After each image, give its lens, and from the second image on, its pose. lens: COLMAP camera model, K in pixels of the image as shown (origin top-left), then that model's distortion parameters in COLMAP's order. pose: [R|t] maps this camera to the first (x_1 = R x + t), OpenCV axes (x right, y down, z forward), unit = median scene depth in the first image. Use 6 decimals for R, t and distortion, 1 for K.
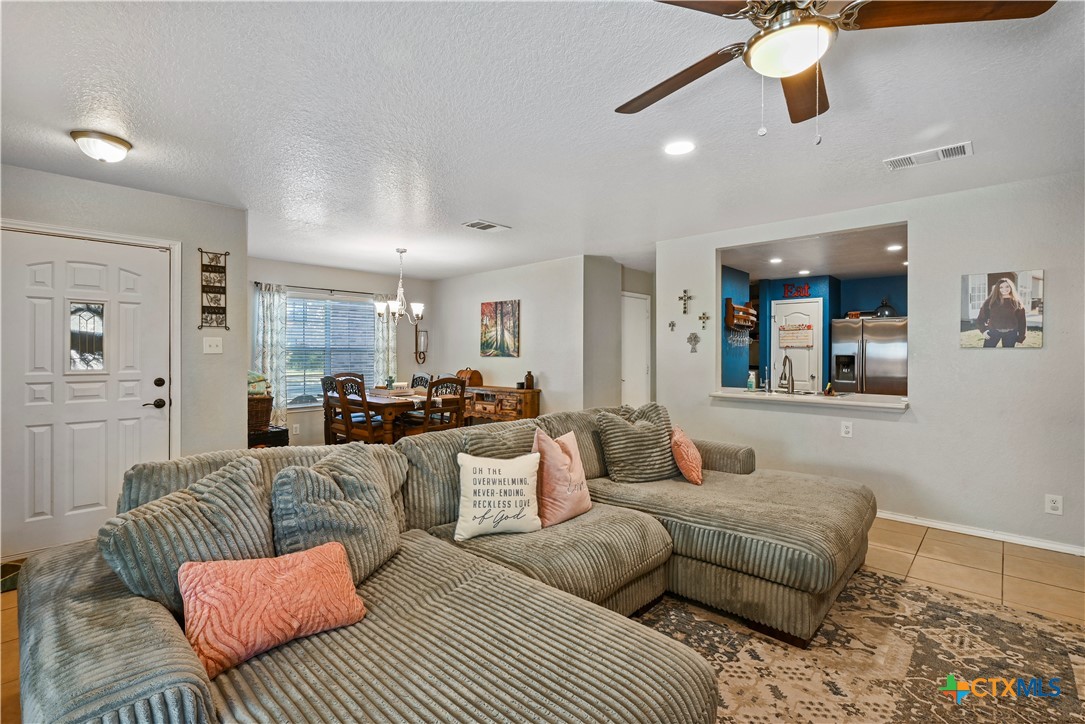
lens RADIAL K [[491.6, 0, 536.5], [0, 491.6, 353.0], [0, 0, 1]] dist [-0.002280, -0.000116]
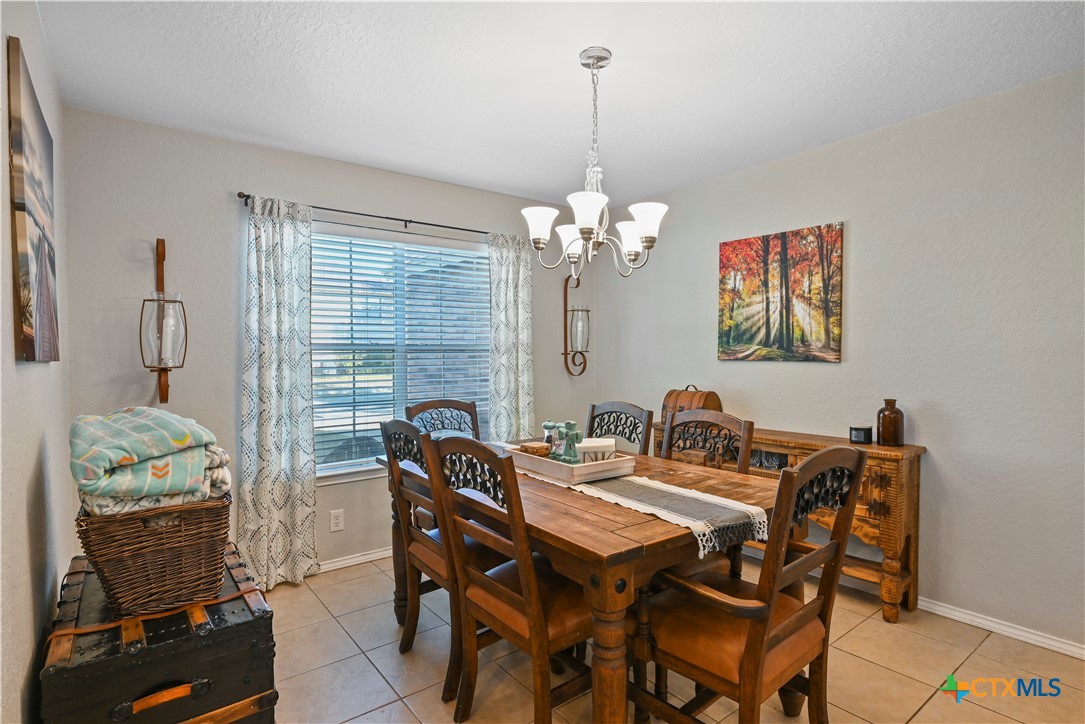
lens RADIAL K [[553.0, 0, 545.7], [0, 553.0, 360.8], [0, 0, 1]] dist [-0.000455, 0.000007]
pose [[0.988675, -0.004184, -0.150013, -0.209280], [0.006294, 0.999888, 0.013594, -0.000968], [0.149939, -0.014384, 0.988591, 0.501920]]
